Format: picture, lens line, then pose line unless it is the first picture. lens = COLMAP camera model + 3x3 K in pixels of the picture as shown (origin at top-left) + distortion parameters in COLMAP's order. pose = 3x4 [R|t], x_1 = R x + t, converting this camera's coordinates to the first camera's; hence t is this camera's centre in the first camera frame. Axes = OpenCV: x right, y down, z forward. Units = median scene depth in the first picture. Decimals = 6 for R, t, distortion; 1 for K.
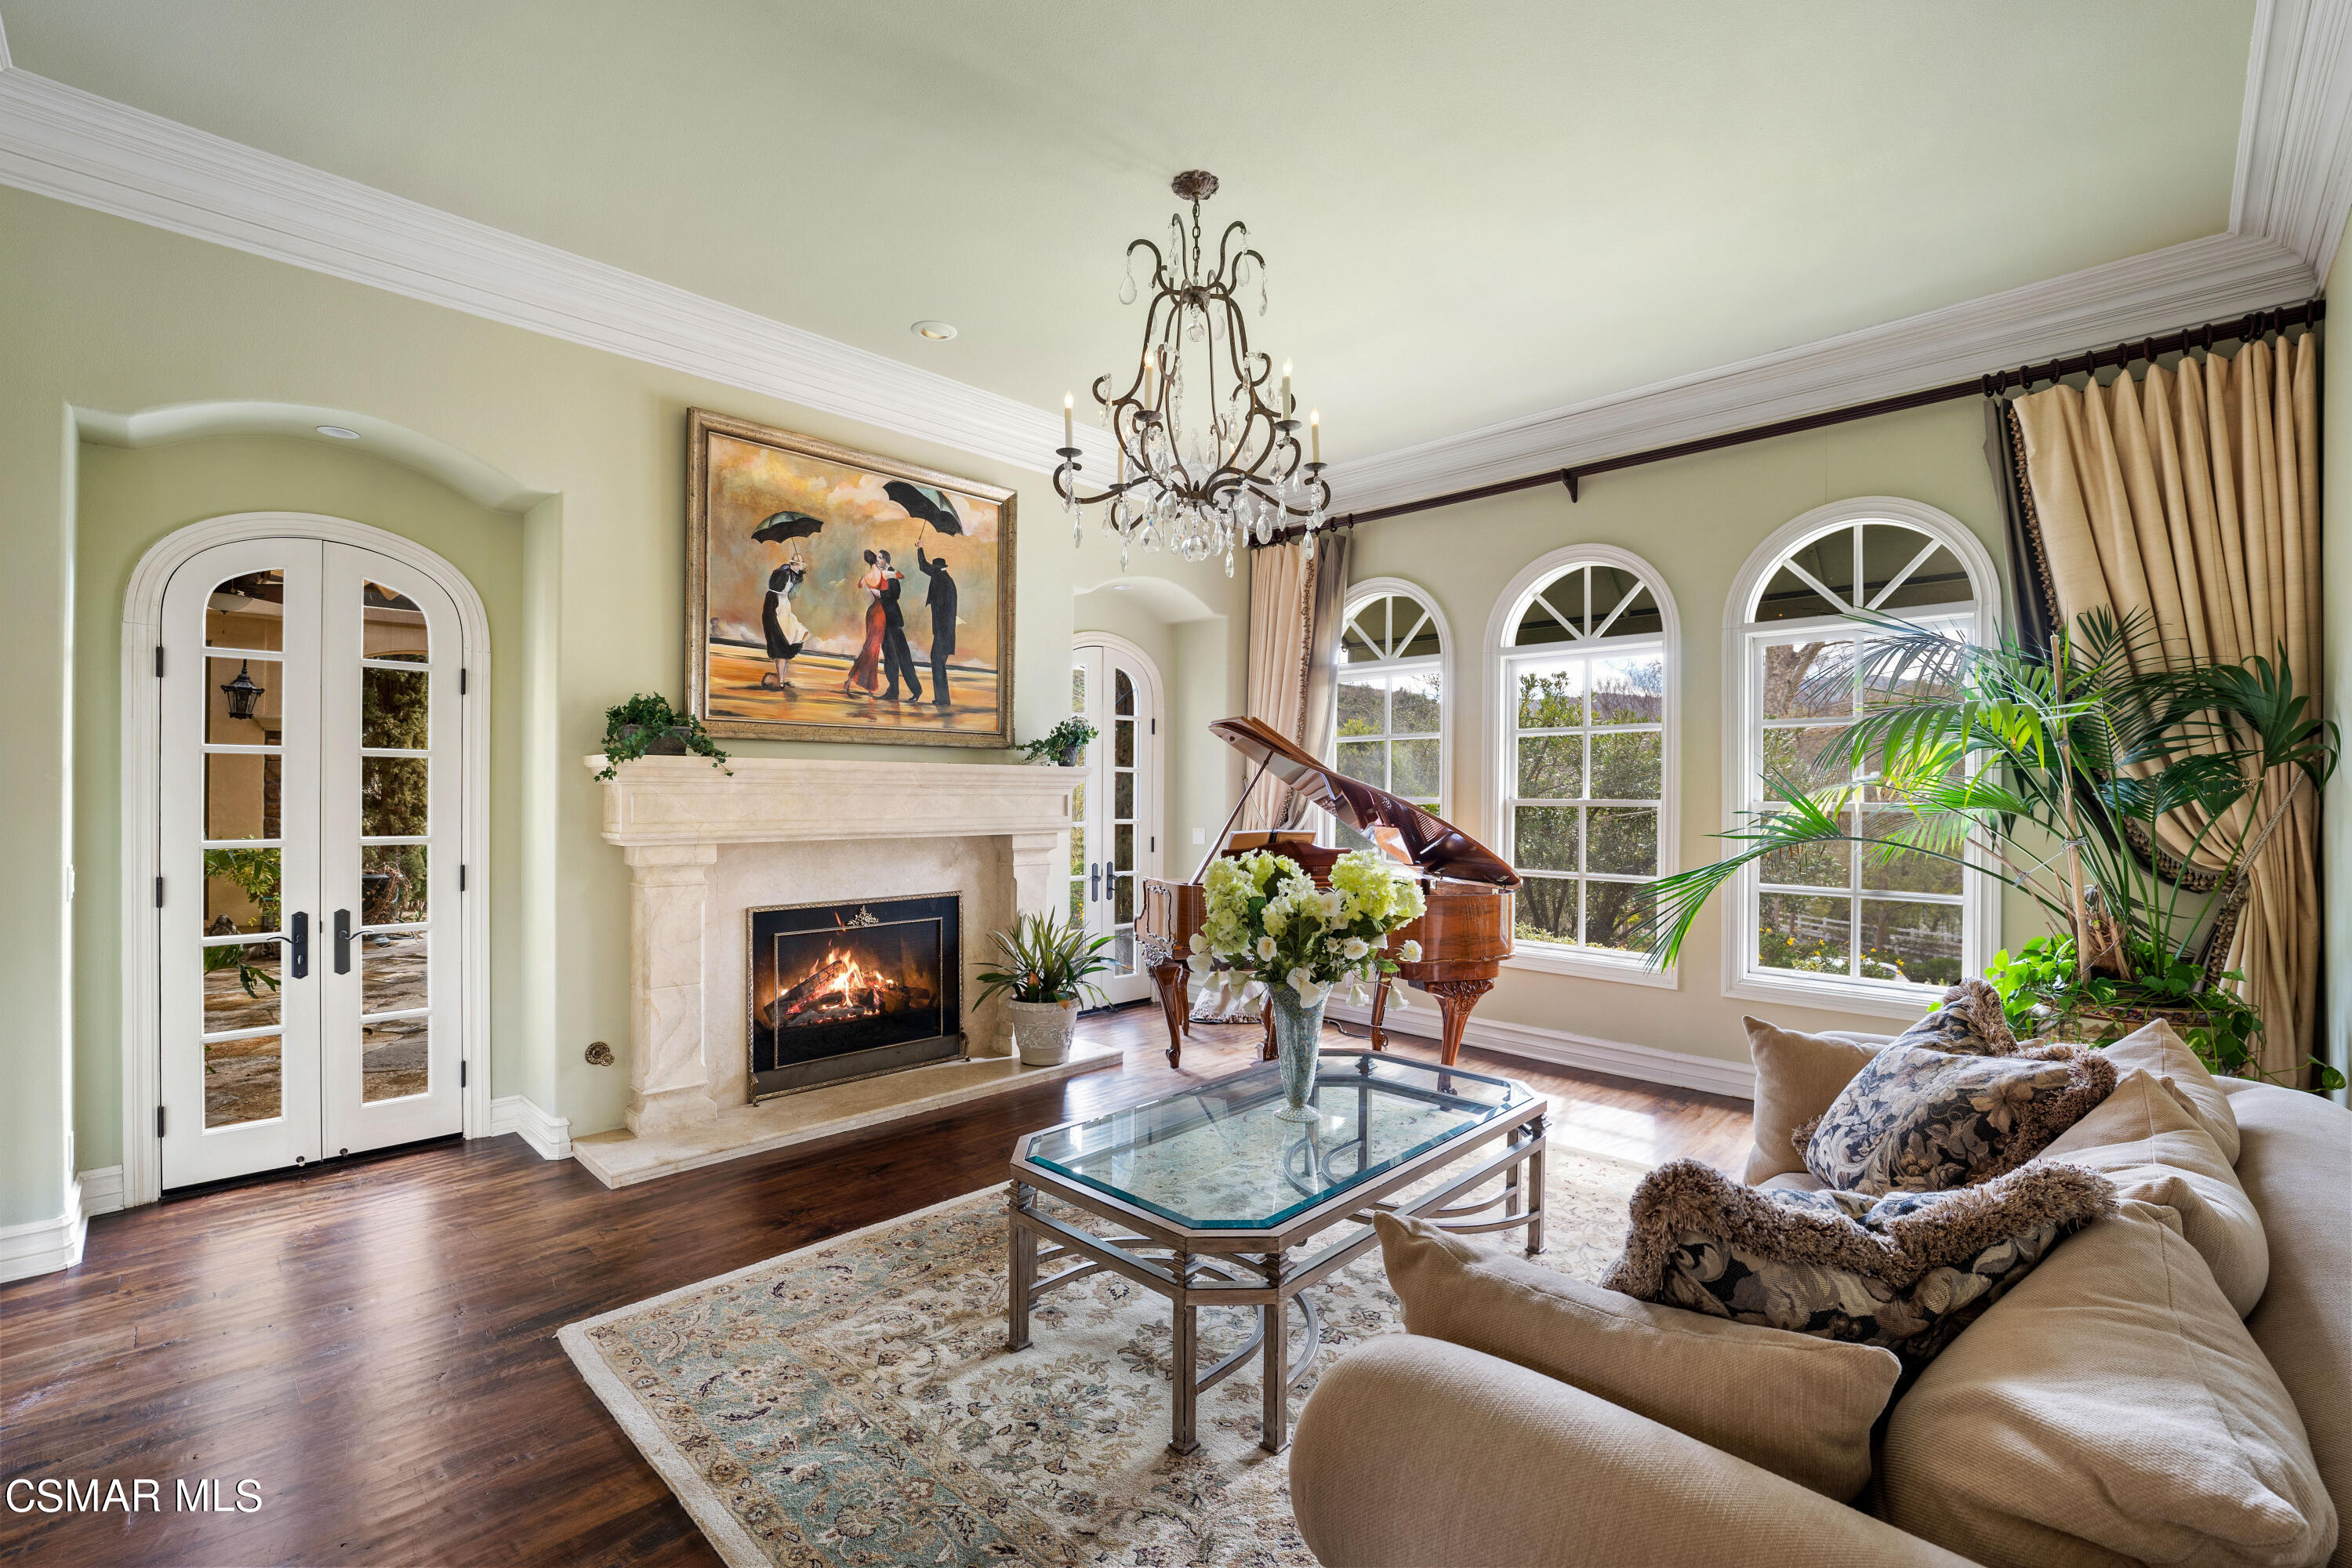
lens RADIAL K [[1012.9, 0, 1176.0], [0, 1012.9, 784.0], [0, 0, 1]] dist [-0.017206, 0.000669]
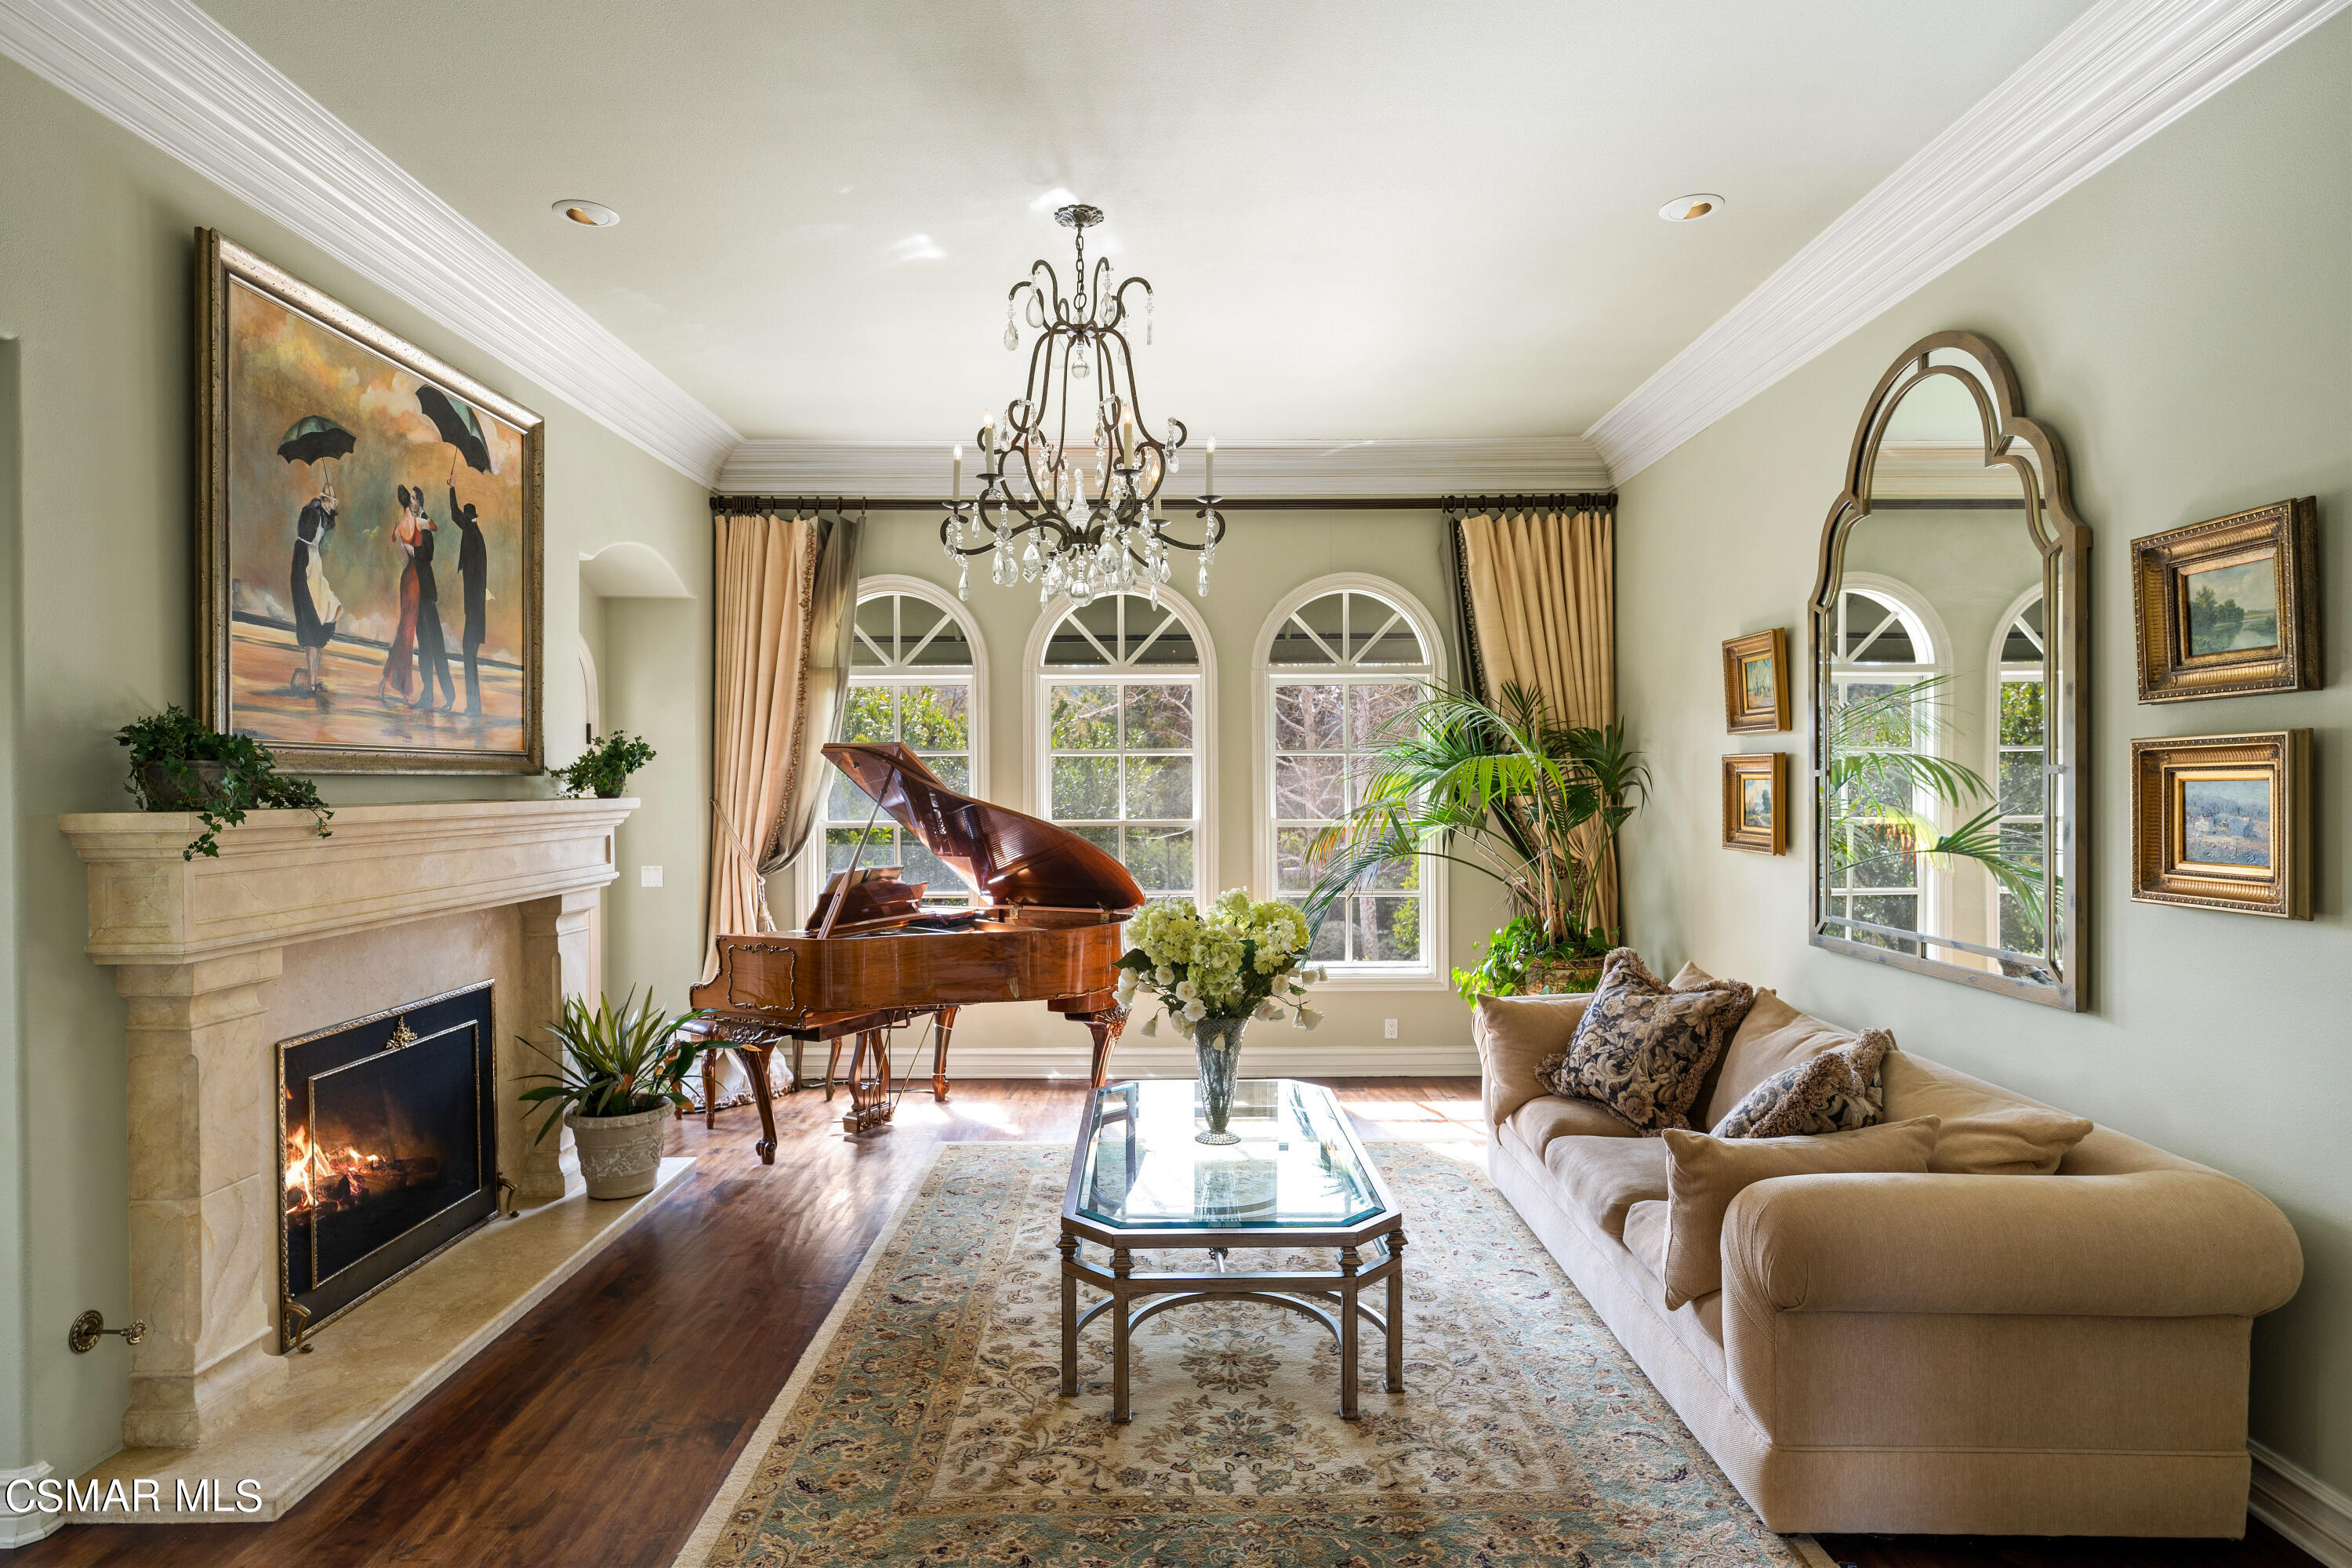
lens RADIAL K [[1259.8, 0, 1176.0], [0, 1259.8, 784.0], [0, 0, 1]] dist [-0.001179, 0.000823]
pose [[0.714488, -0.010793, 0.699564, -0.553035], [0.003615, 0.999925, 0.011735, -0.044294], [-0.699638, -0.005856, 0.714473, 0.048287]]
